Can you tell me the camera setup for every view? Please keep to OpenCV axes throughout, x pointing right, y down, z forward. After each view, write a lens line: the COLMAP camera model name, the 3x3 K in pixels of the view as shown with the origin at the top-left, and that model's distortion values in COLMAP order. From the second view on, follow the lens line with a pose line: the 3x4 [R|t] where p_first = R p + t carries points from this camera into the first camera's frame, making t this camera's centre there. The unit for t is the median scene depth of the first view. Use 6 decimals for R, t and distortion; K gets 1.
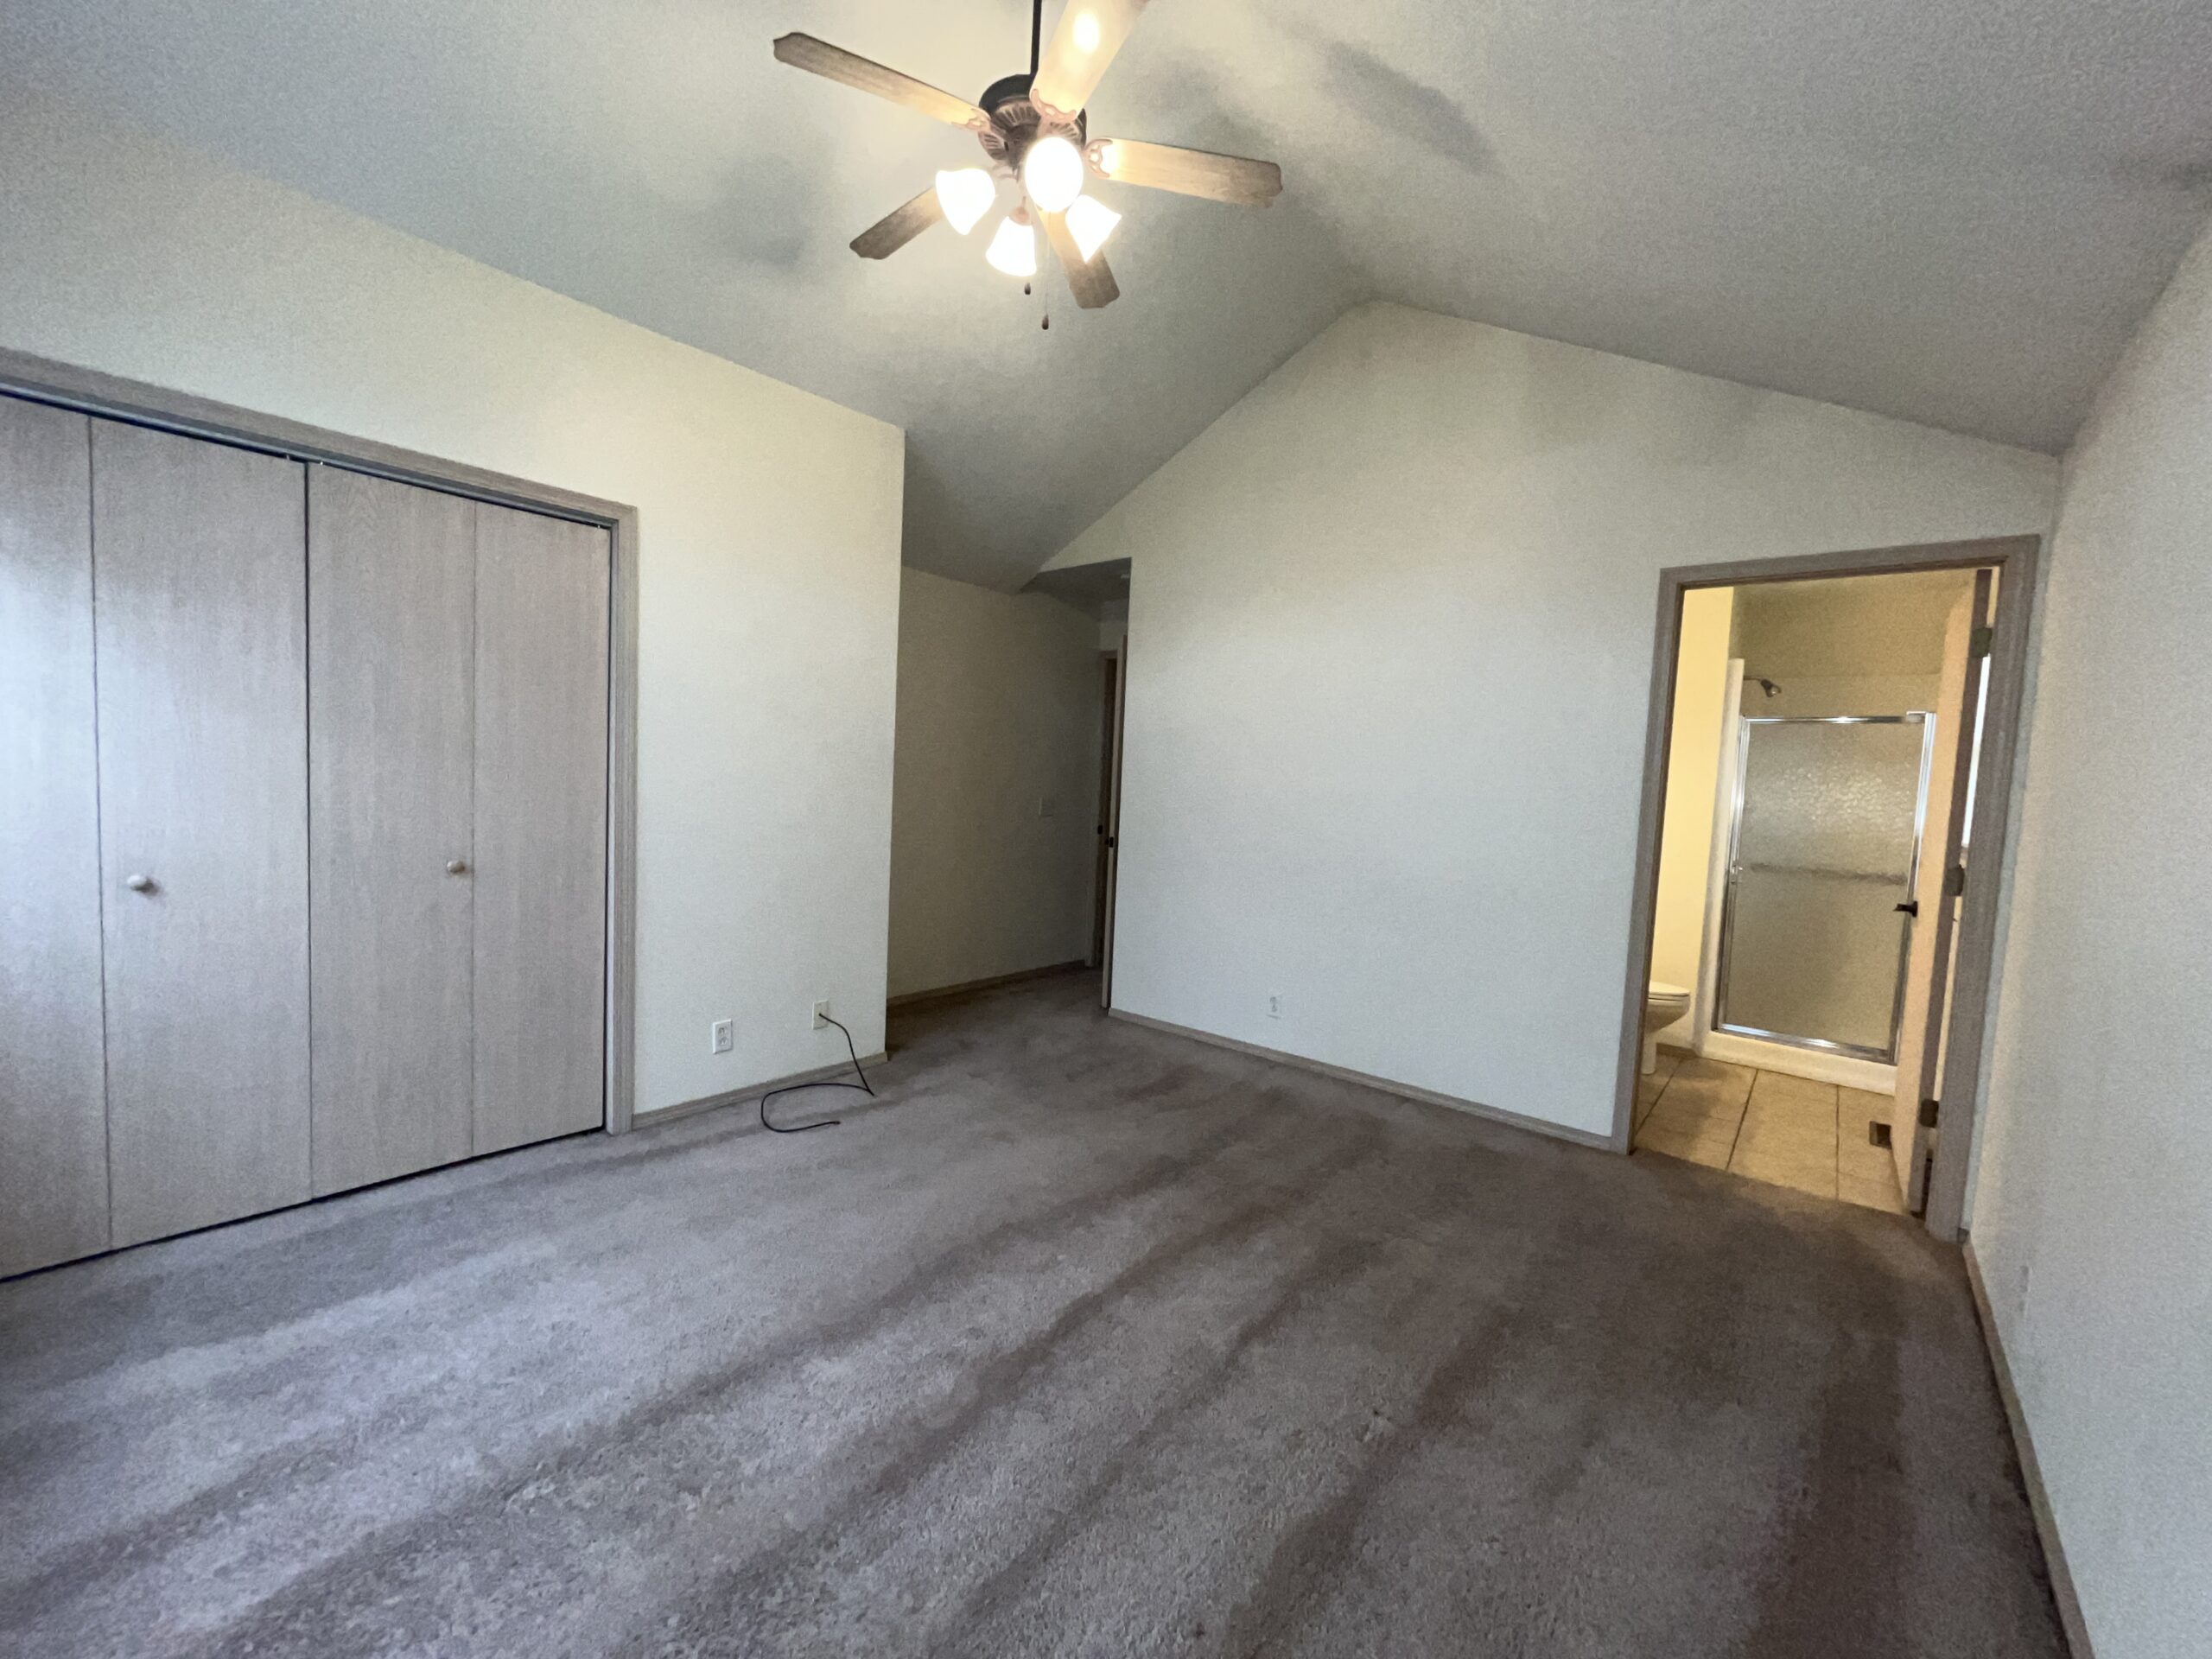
lens RADIAL K [[887.3, 0, 1106.0], [0, 887.3, 829.5], [0, 0, 1]] dist [-0.004555, -0.000324]
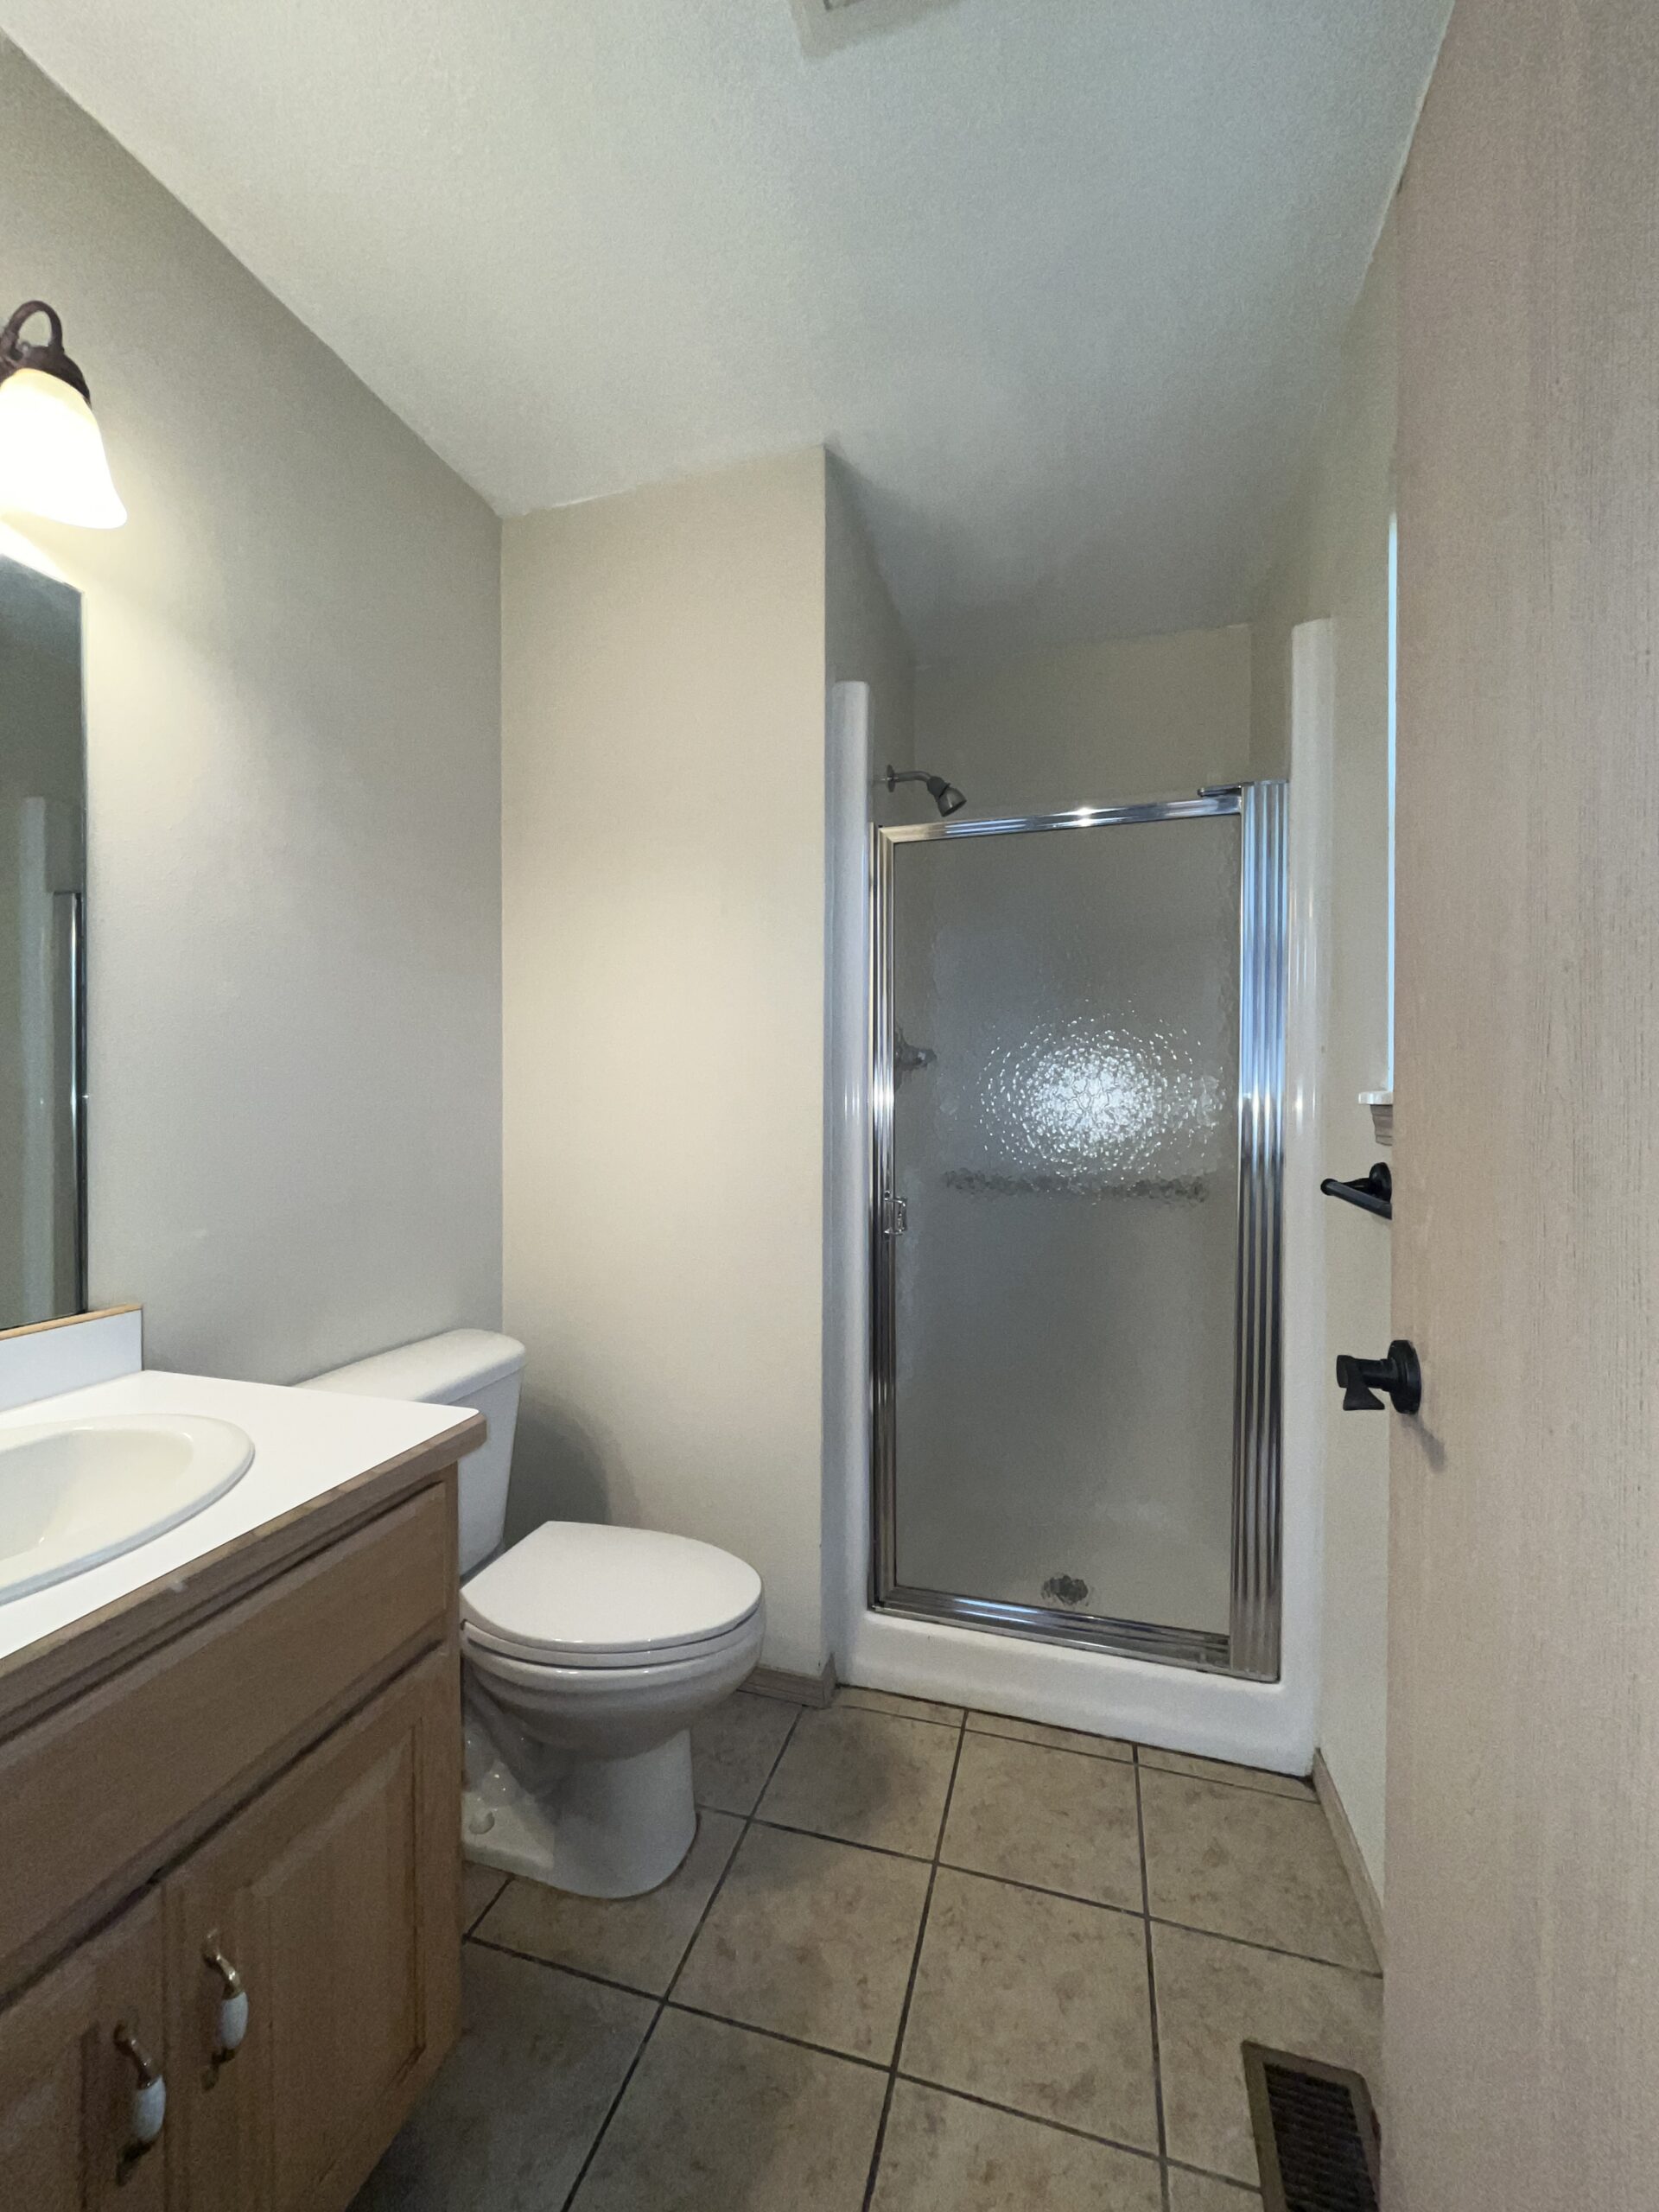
lens RADIAL K [[887.3, 0, 829.5], [0, 887.3, 1106.0], [0, 0, 1]] dist [-0.004555, -0.000324]
pose [[0.924682, -0.060210, 0.375949, 0.539181], [0.073883, 0.997023, -0.022044, 0.009496], [-0.373503, 0.048159, 0.926378, 0.635698]]
